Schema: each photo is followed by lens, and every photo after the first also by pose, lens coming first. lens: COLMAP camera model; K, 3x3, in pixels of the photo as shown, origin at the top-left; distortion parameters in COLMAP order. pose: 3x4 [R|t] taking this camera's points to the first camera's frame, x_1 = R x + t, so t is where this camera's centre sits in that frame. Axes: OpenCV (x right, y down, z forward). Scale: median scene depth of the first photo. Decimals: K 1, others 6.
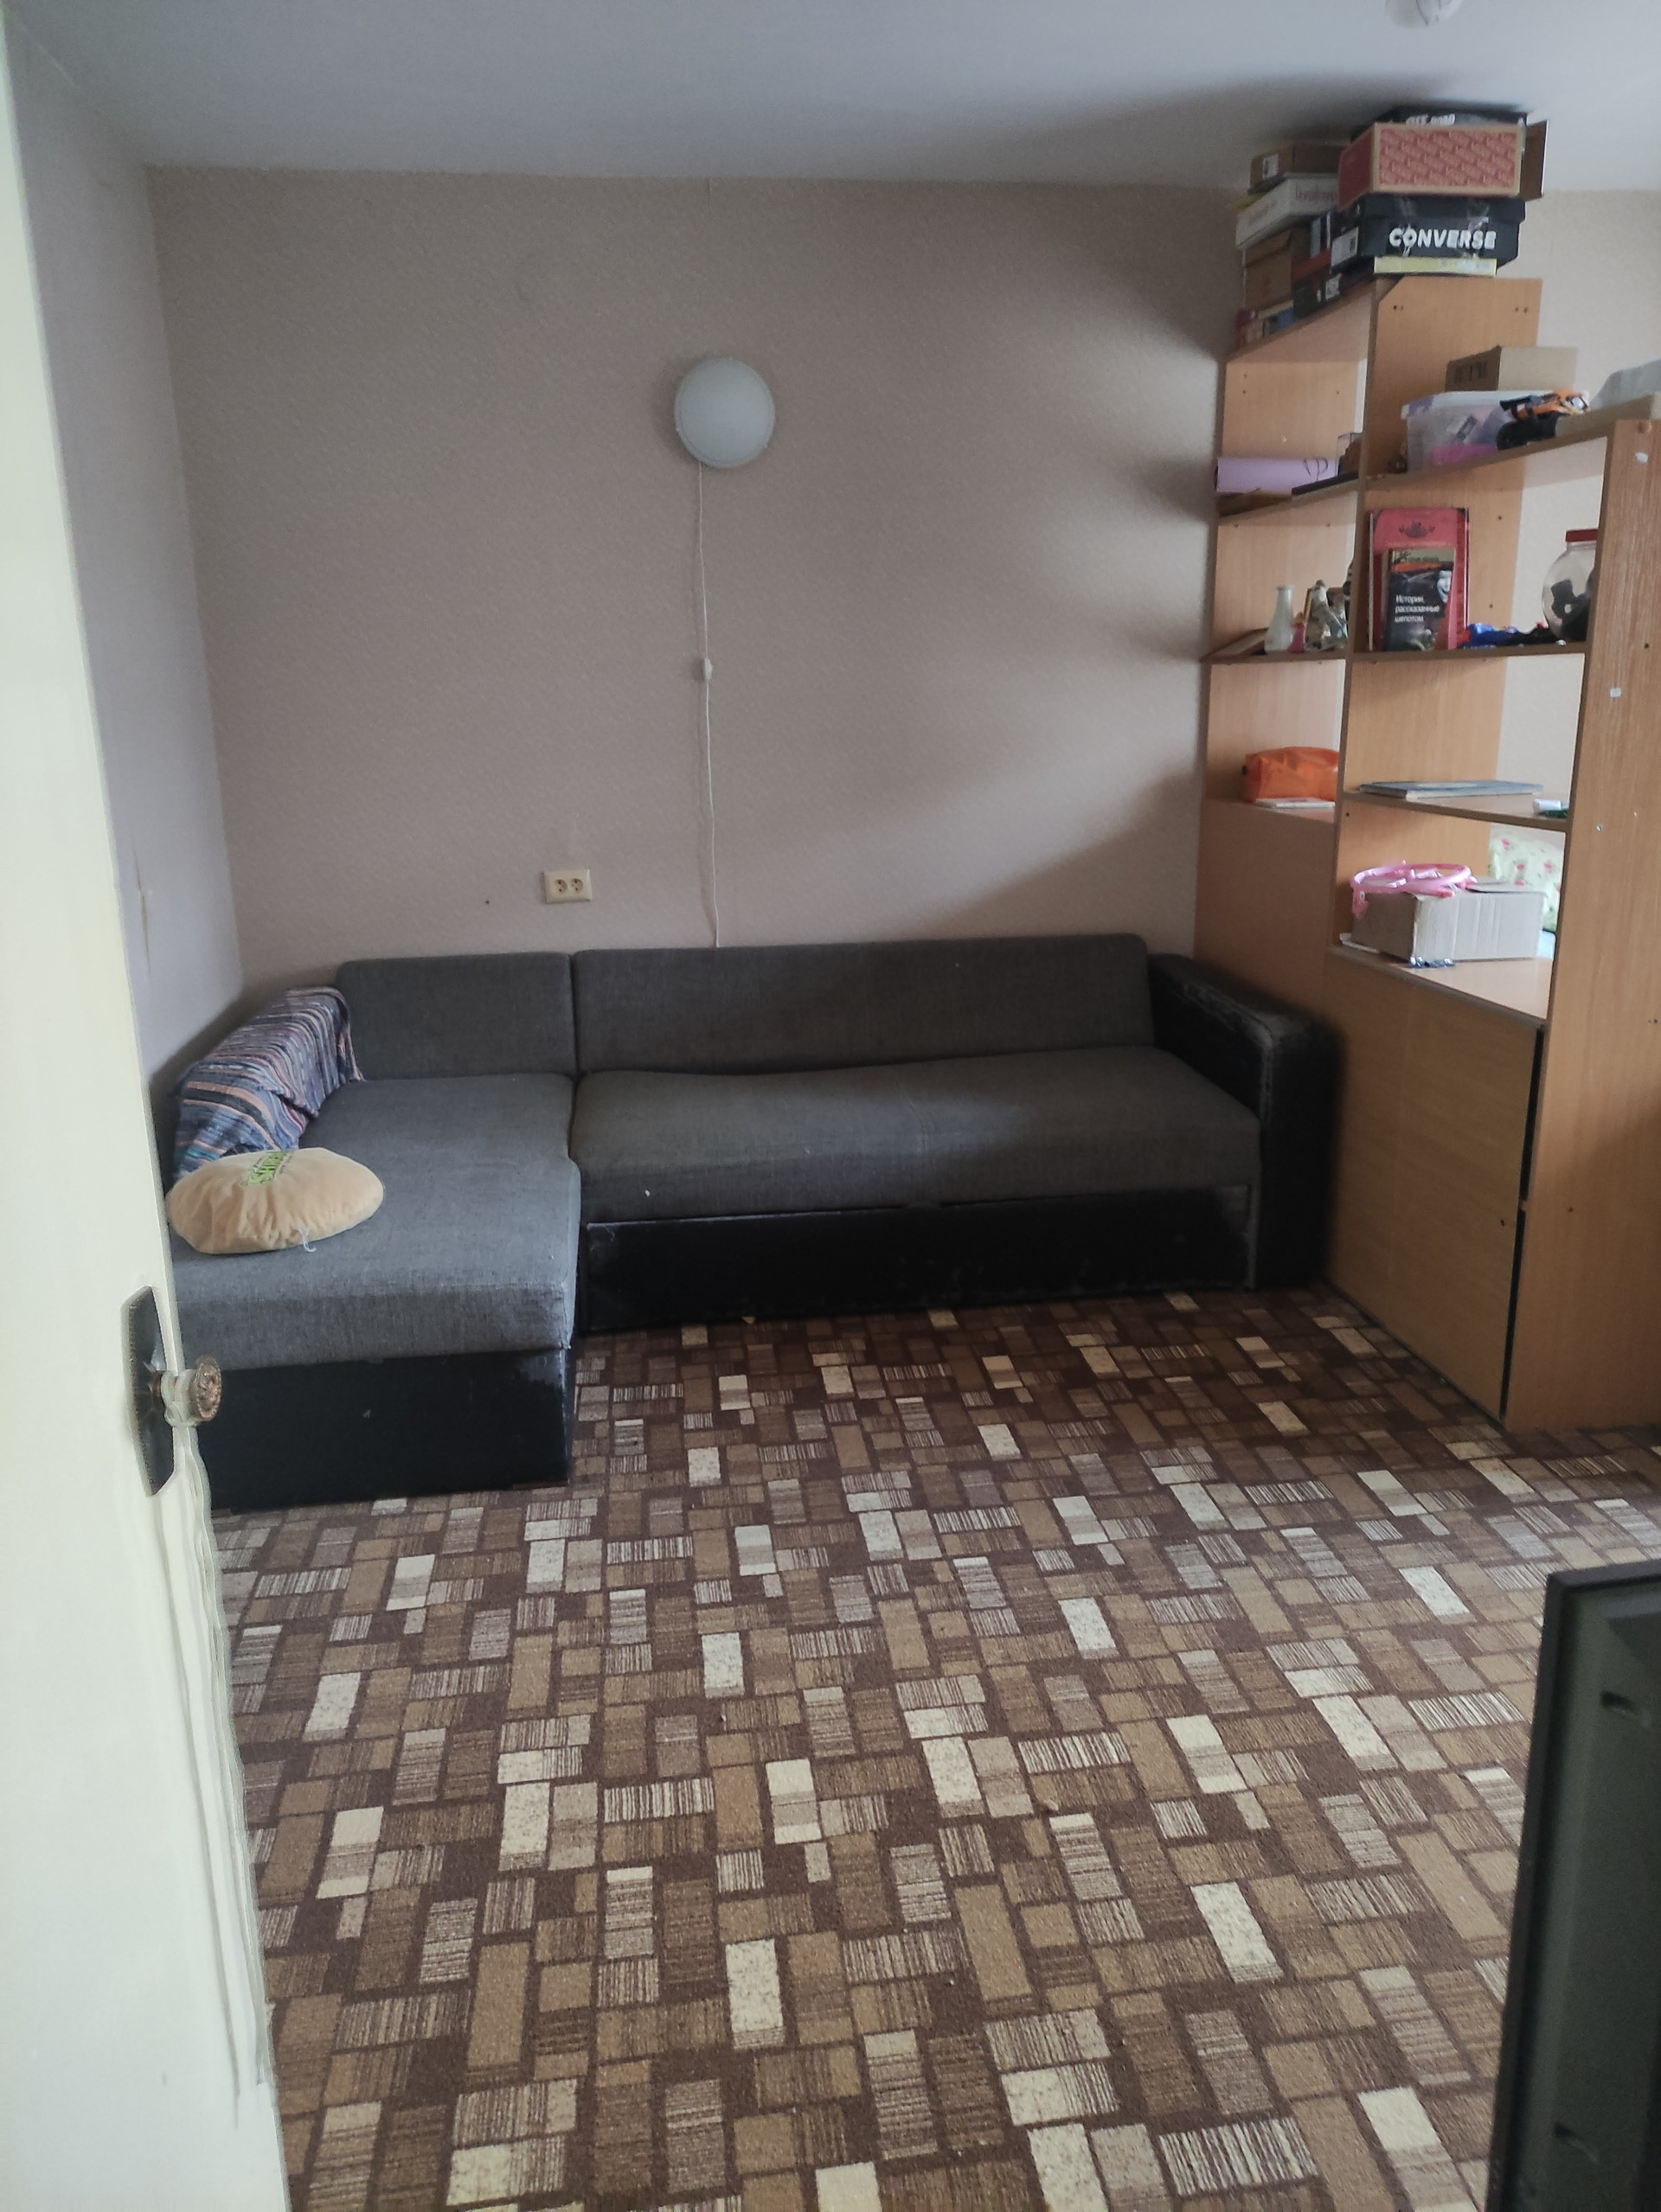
lens RADIAL K [[1628.4, 0, 831.5], [0, 1628.4, 1105.2], [0, 0, 1]] dist [0.053085, -0.031637]
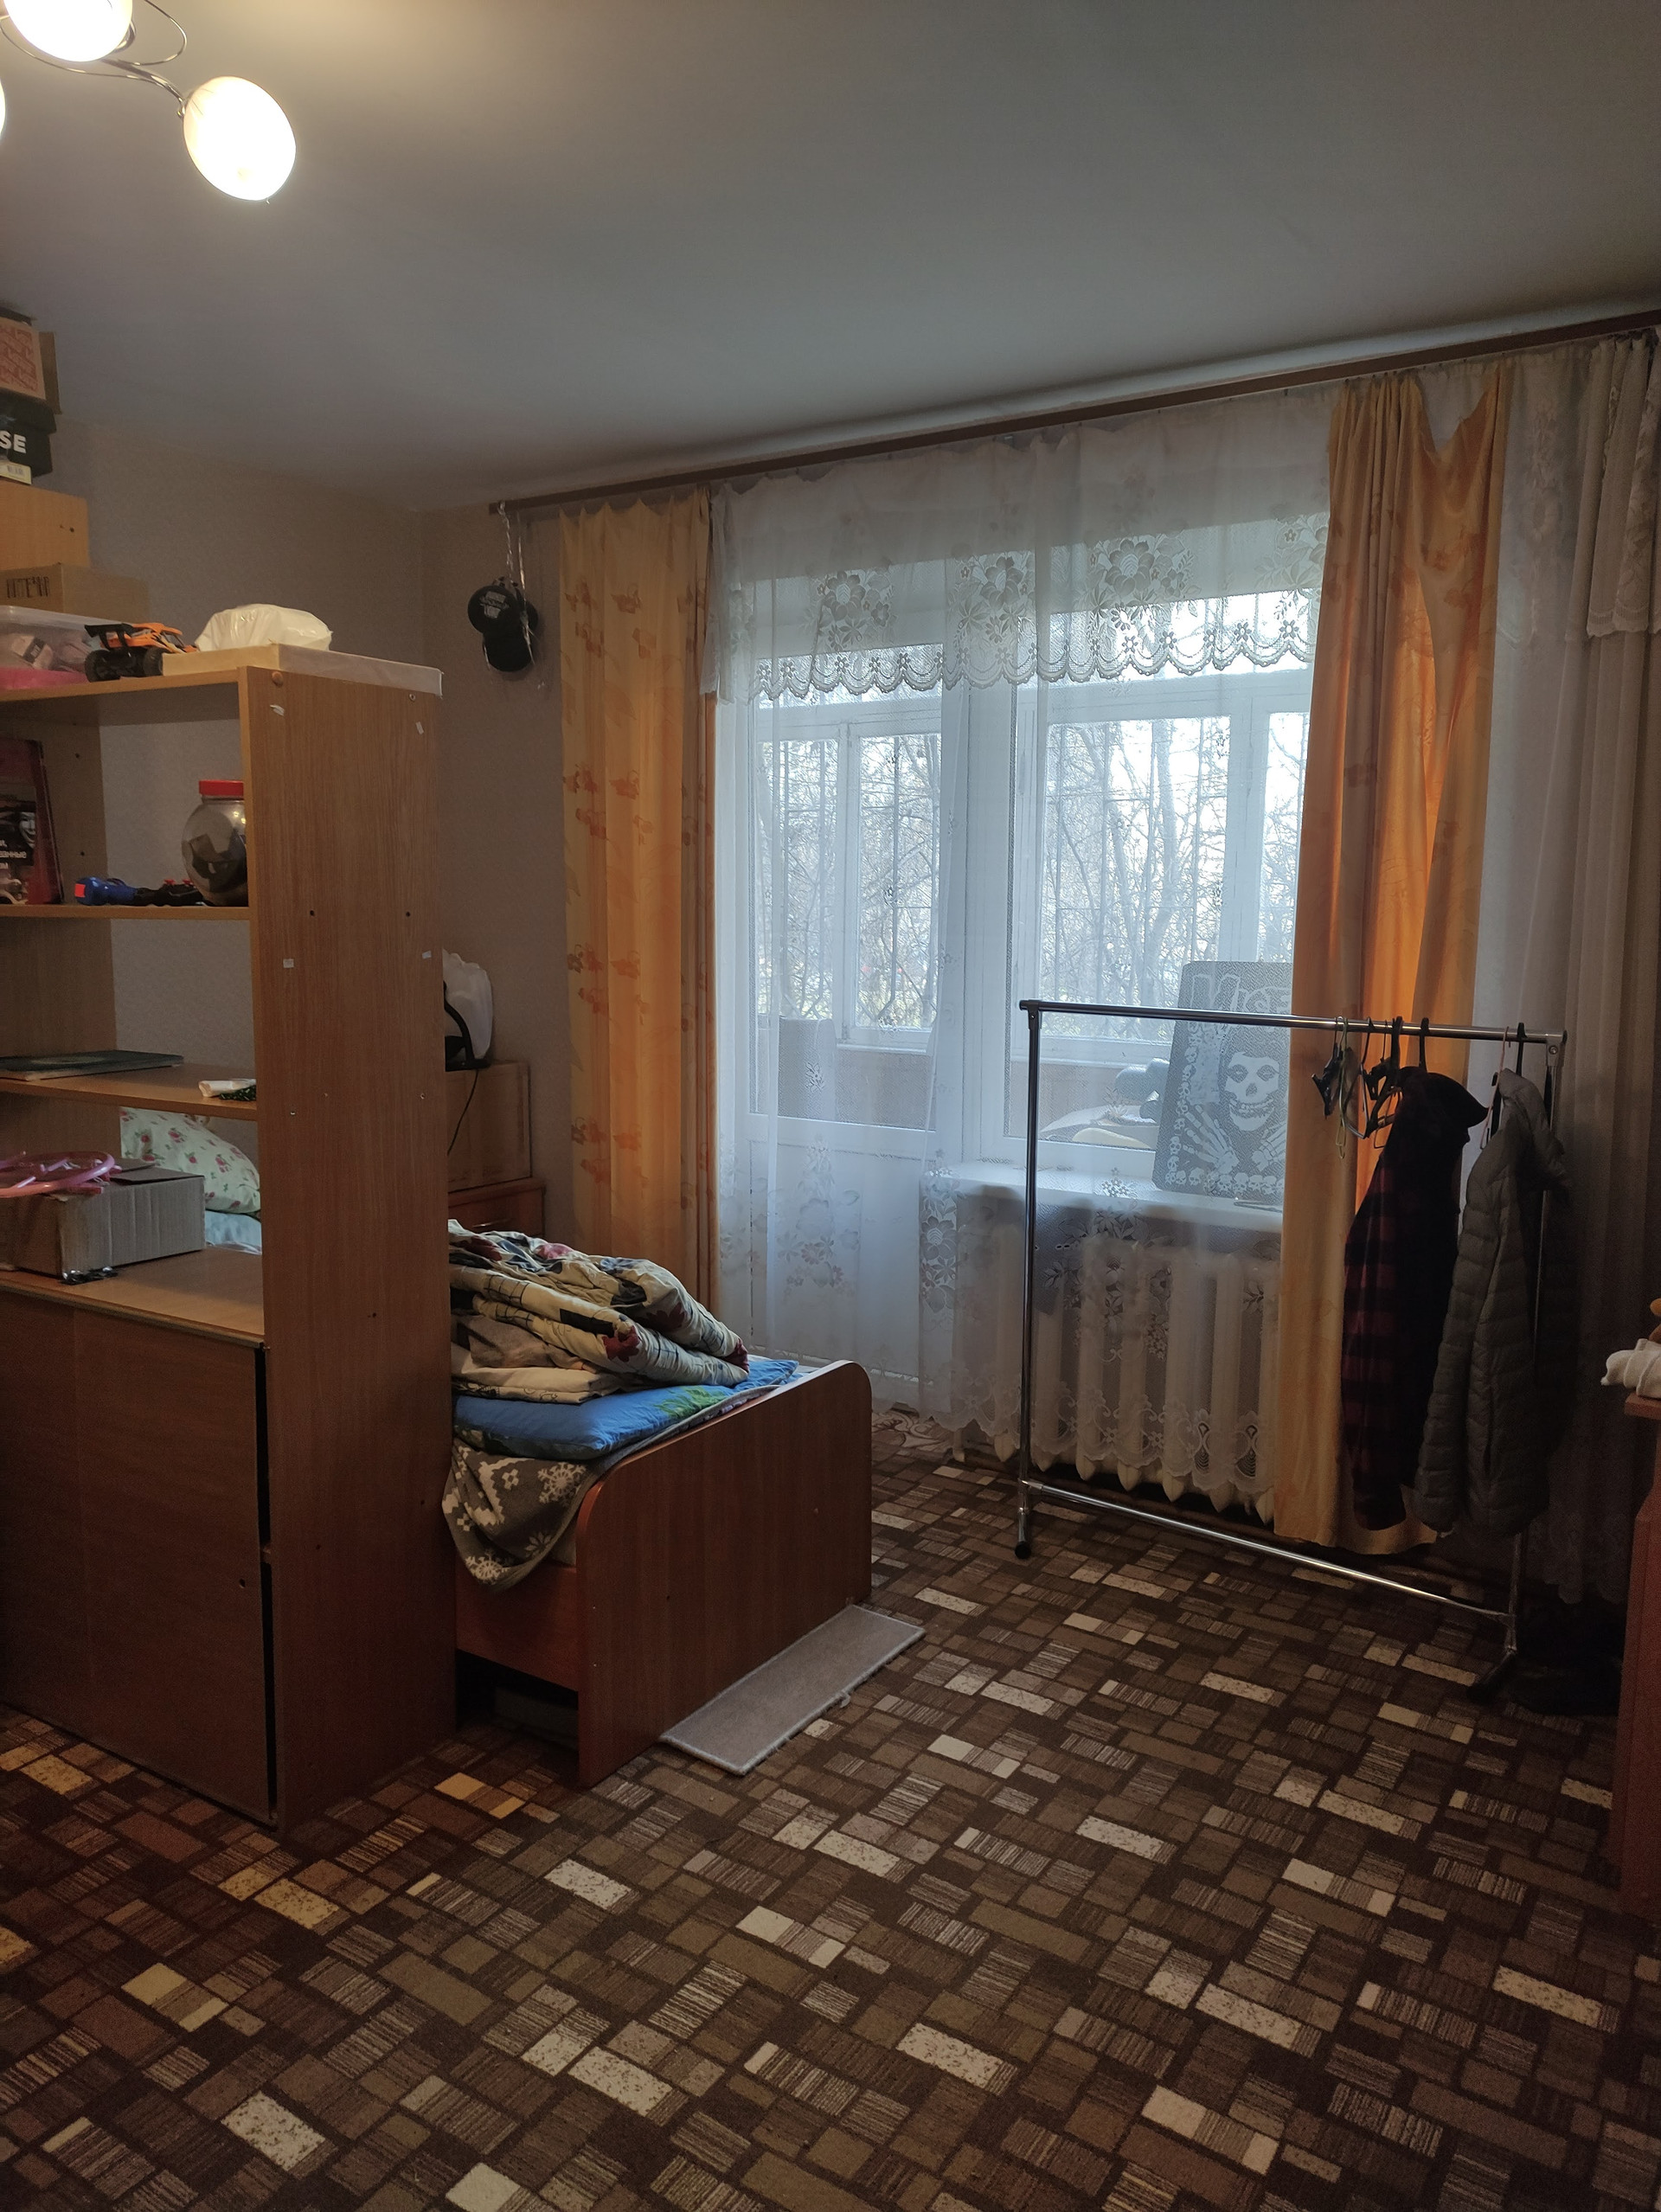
lens RADIAL K [[1628.4, 0, 830.9], [0, 1628.4, 1112.3], [0, 0, 1]] dist [0.053085, -0.031637]
pose [[0.658920, -0.081662, 0.747767, 0.002716], [0.177819, 0.982825, -0.049360, -0.060593], [-0.730893, 0.165491, 0.662124, 0.173043]]
